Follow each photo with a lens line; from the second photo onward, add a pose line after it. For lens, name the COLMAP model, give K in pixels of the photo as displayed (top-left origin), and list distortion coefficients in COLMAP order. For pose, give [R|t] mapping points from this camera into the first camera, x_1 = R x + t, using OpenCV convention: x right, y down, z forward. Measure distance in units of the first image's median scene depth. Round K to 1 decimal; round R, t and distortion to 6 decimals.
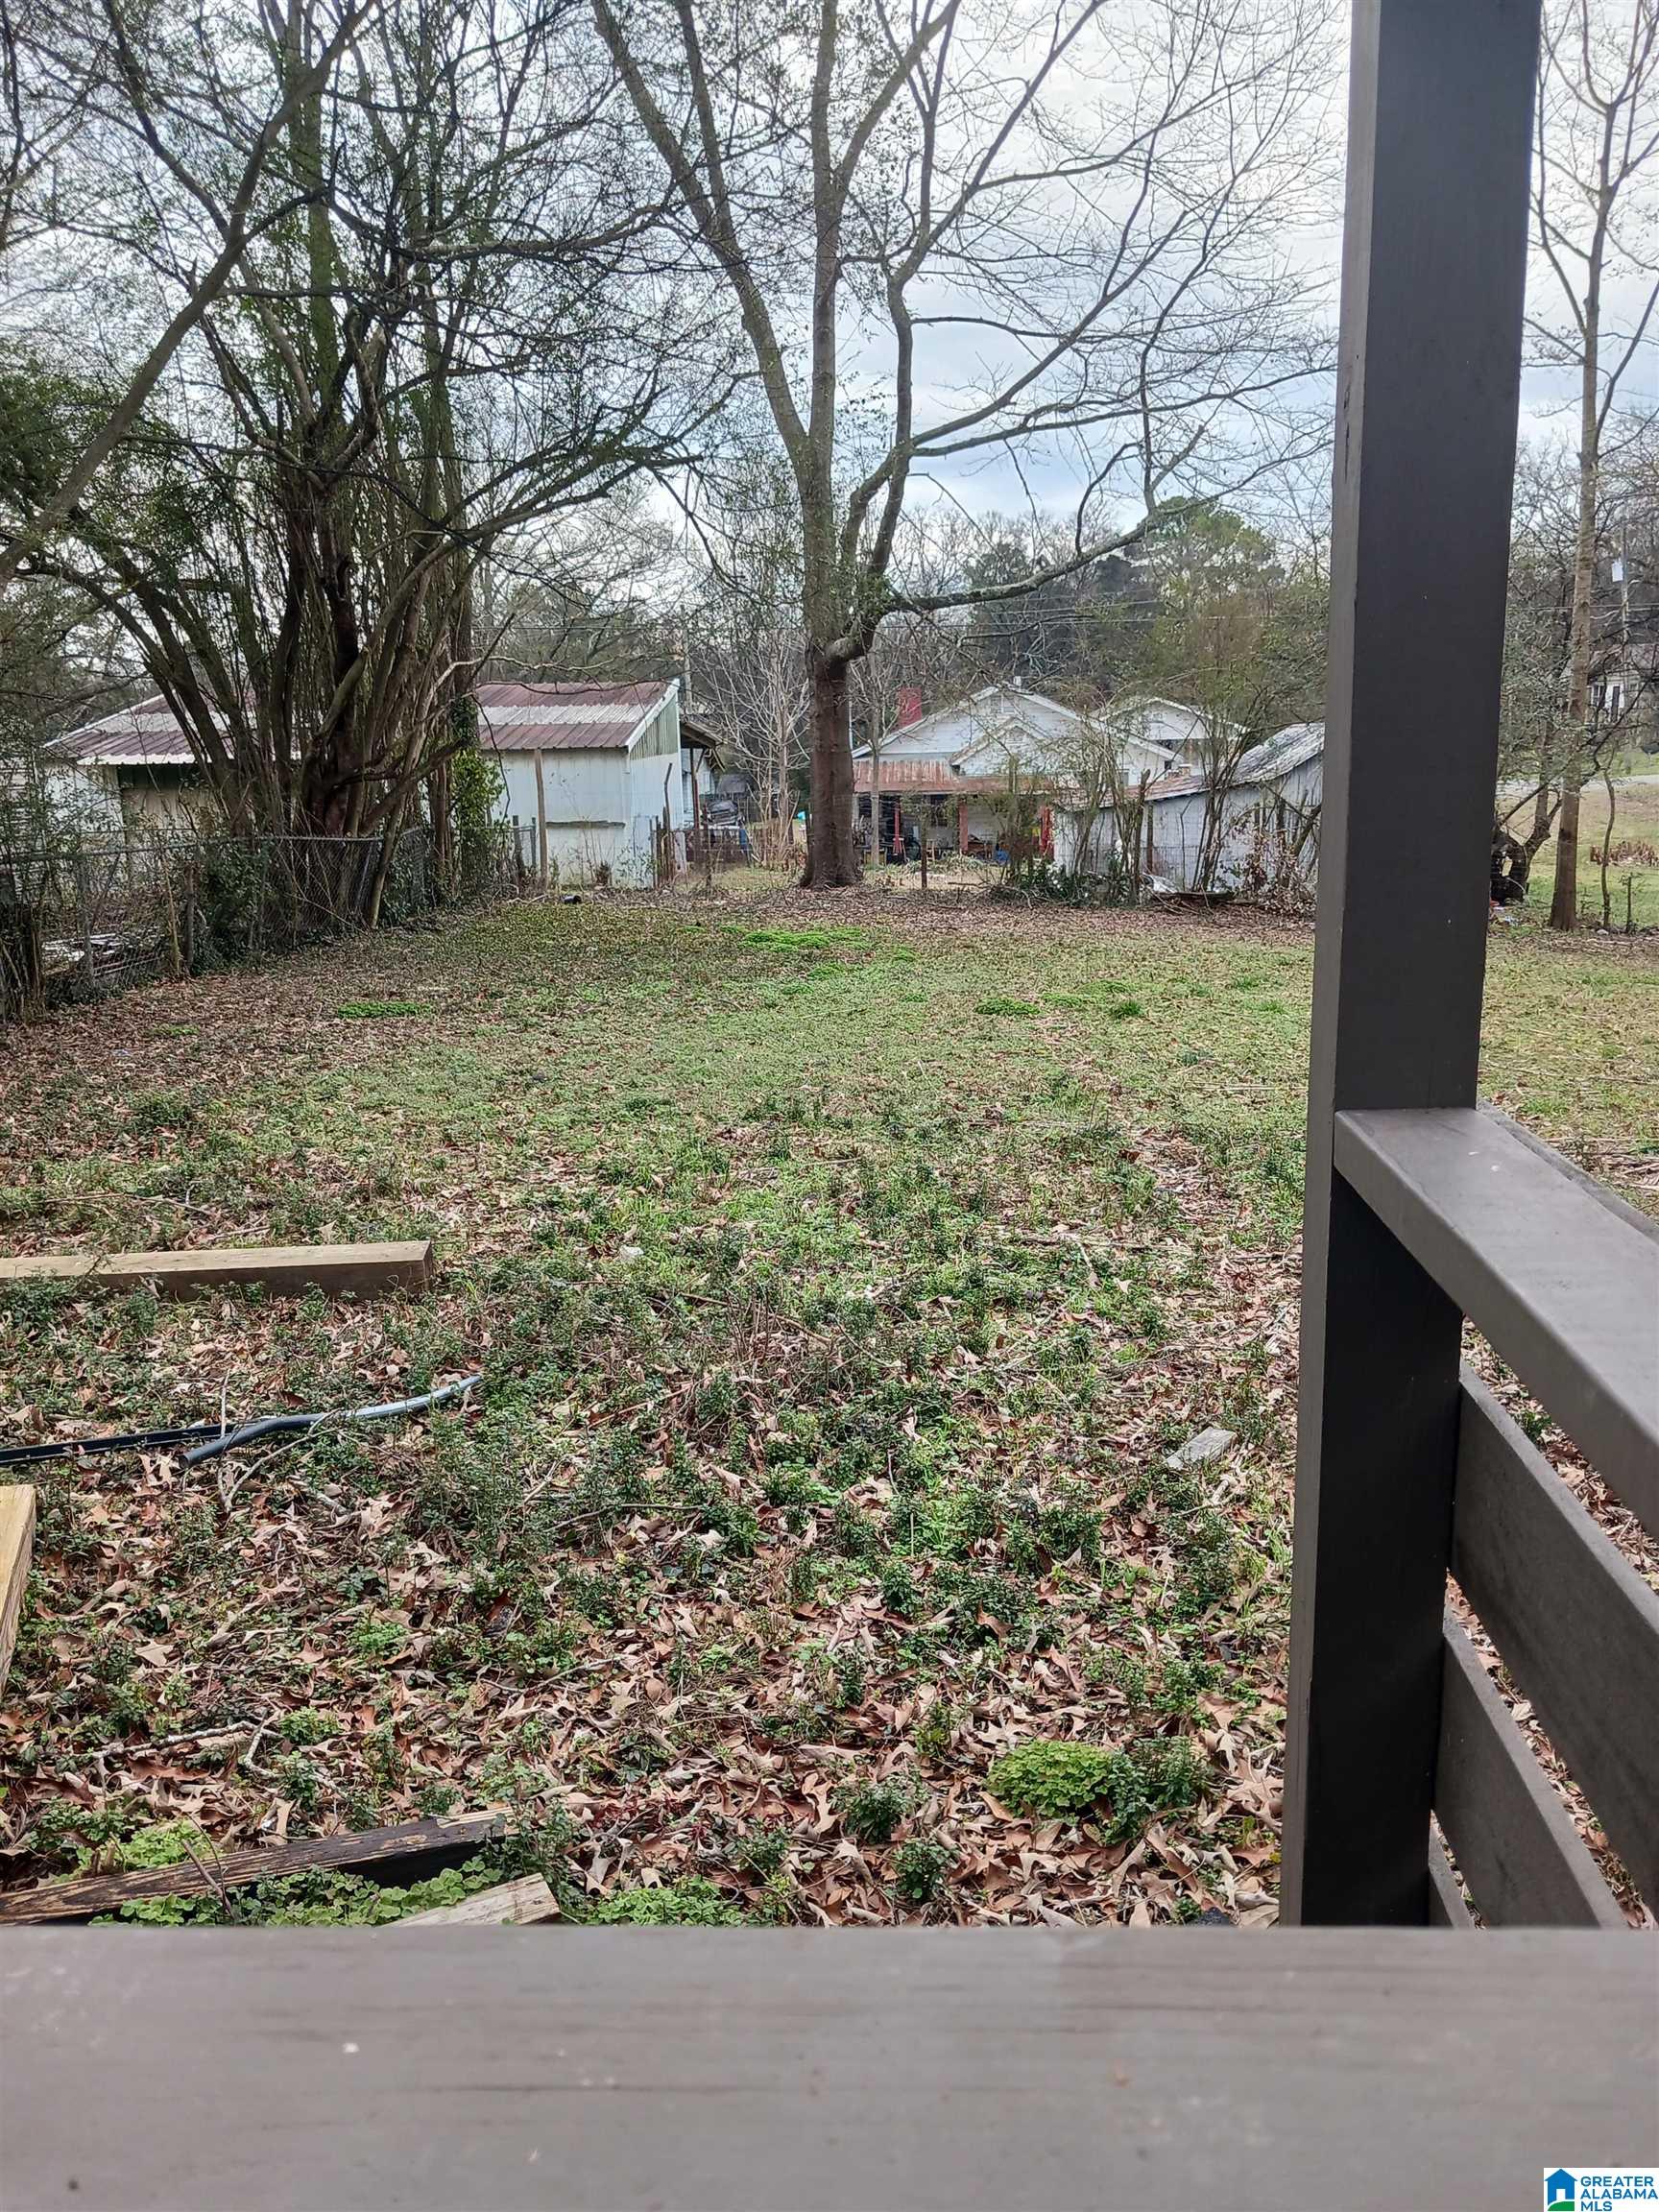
lens RADIAL K [[1745.3, 0, 832.1], [0, 1745.3, 1108.1], [0, 0, 1]] dist [0.030210, -0.019856]
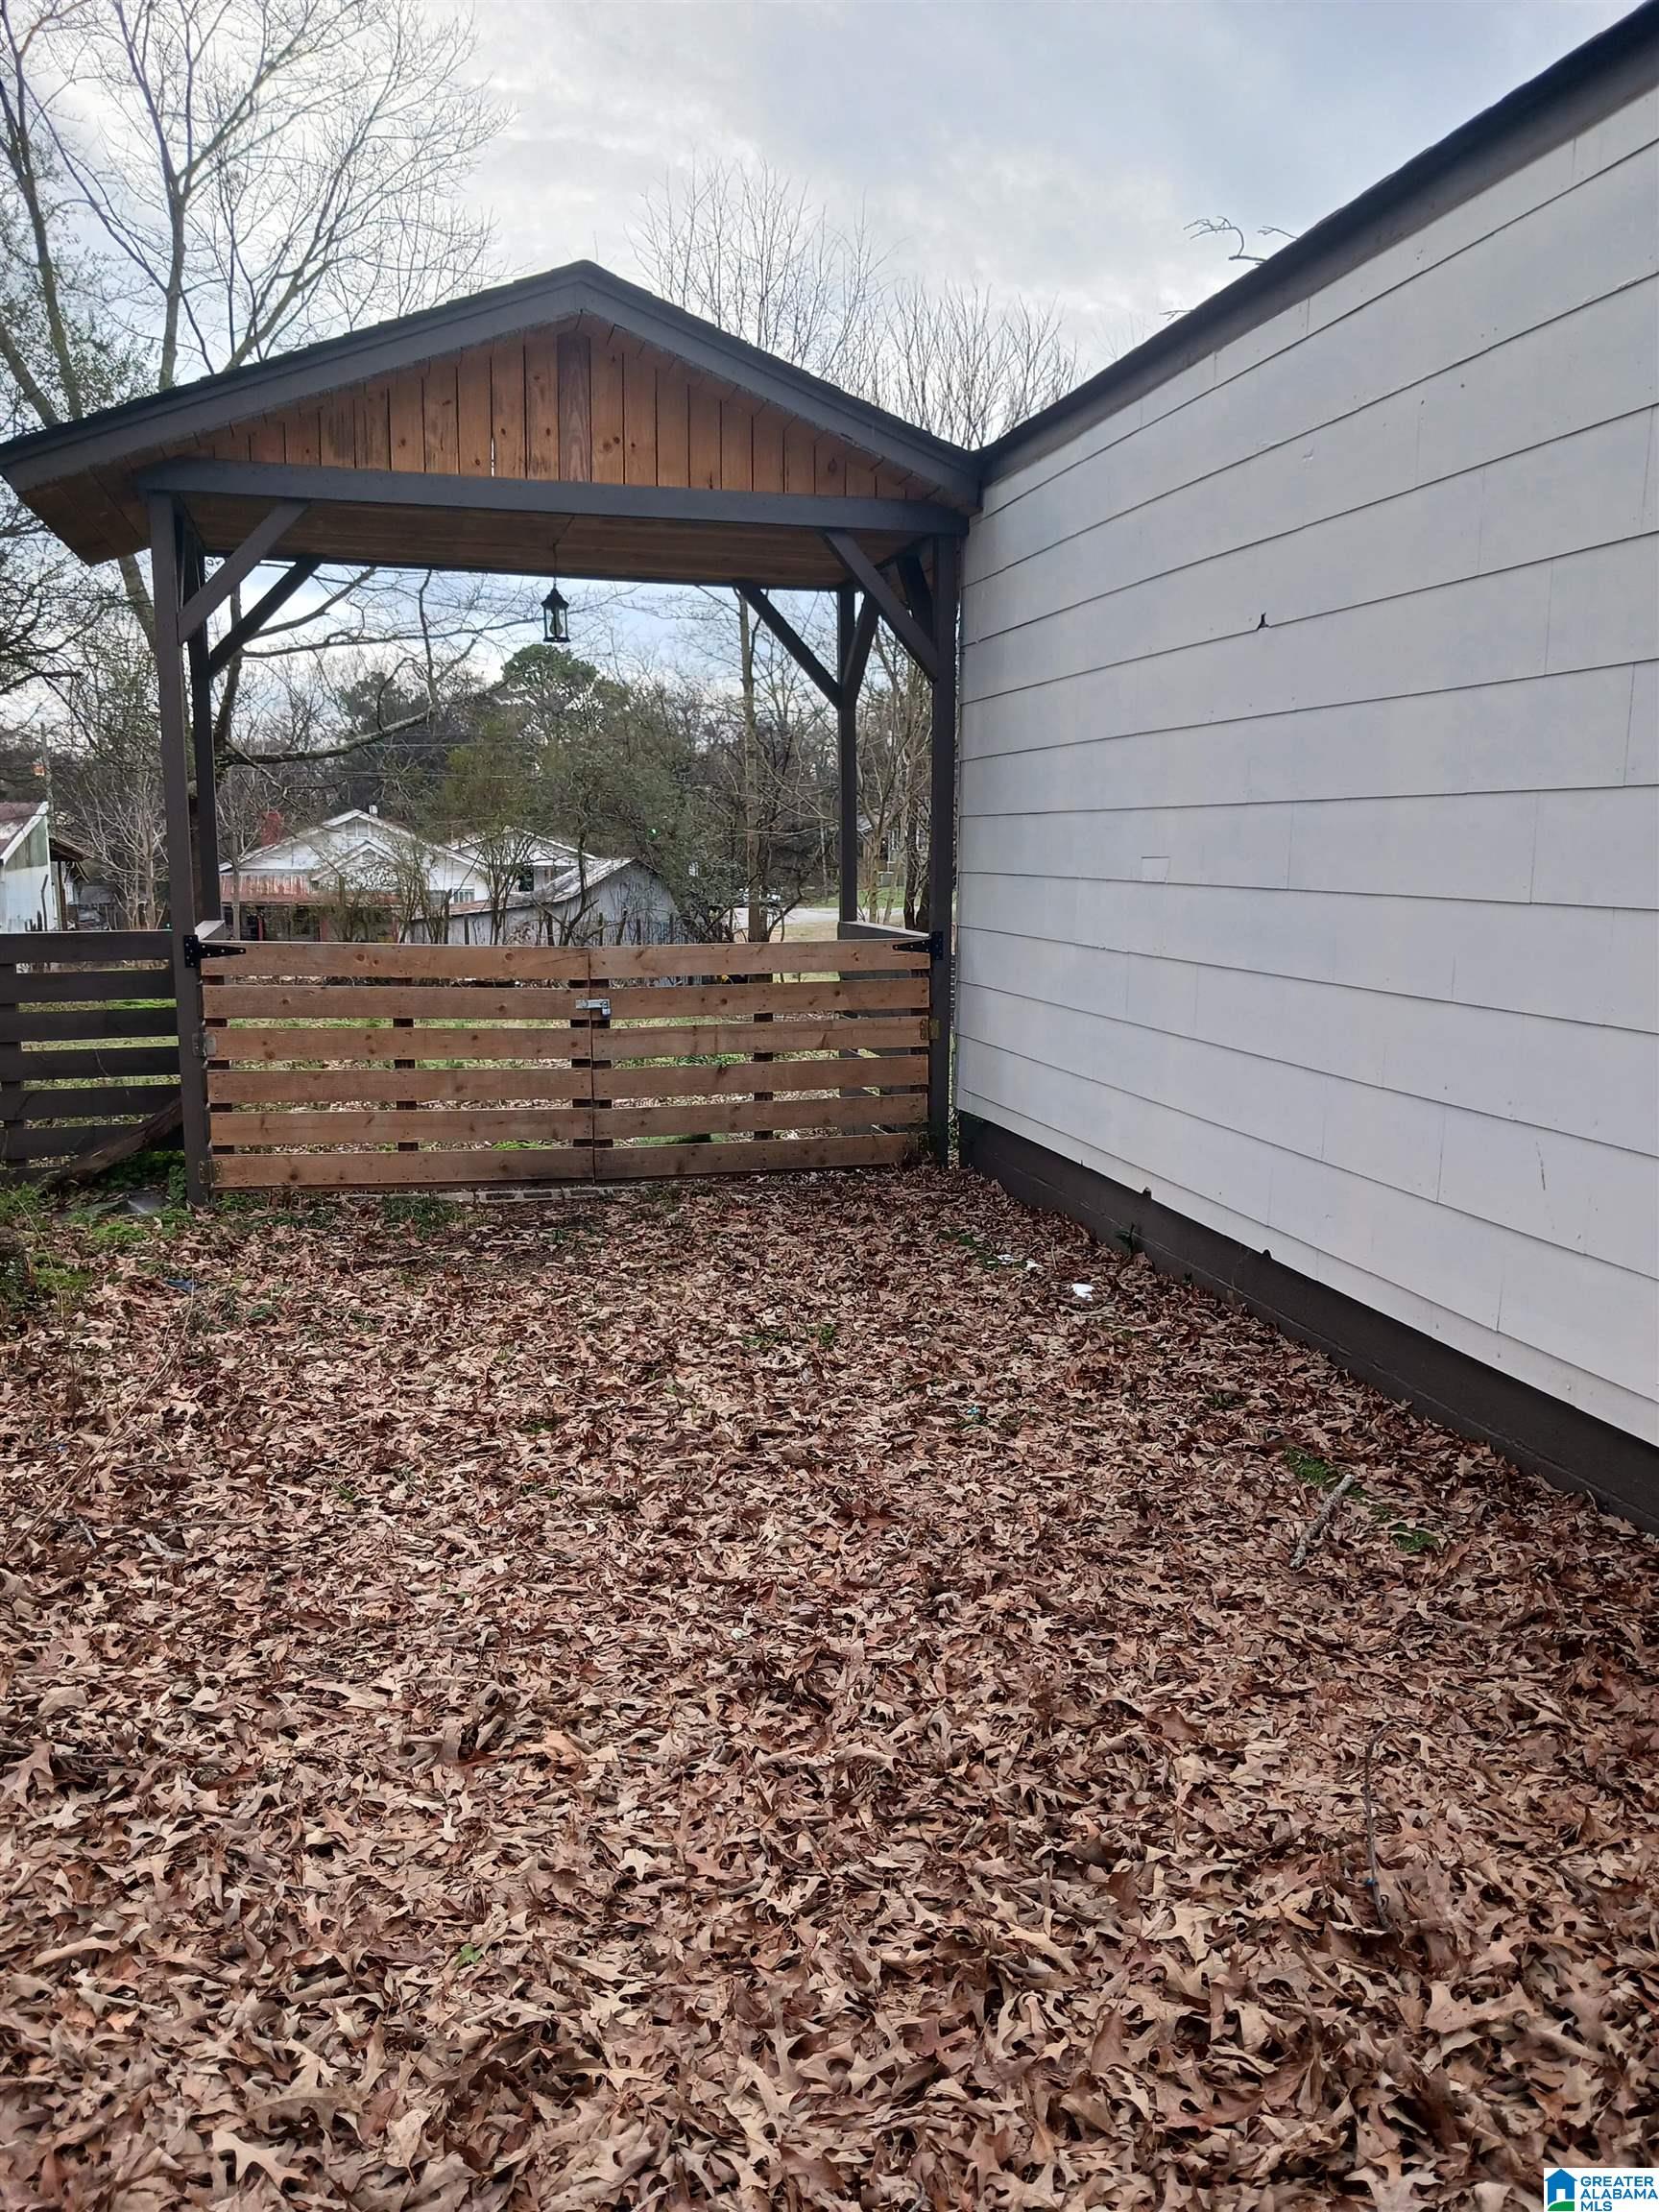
lens RADIAL K [[1745.3, 0, 833.5], [0, 1745.3, 1104.3], [0, 0, 1]] dist [0.030210, -0.019856]
pose [[0.942789, -0.018313, 0.332888, 0.010037], [0.041644, 0.997139, -0.063086, 0.040823], [-0.330780, 0.073340, 0.940854, -0.210594]]
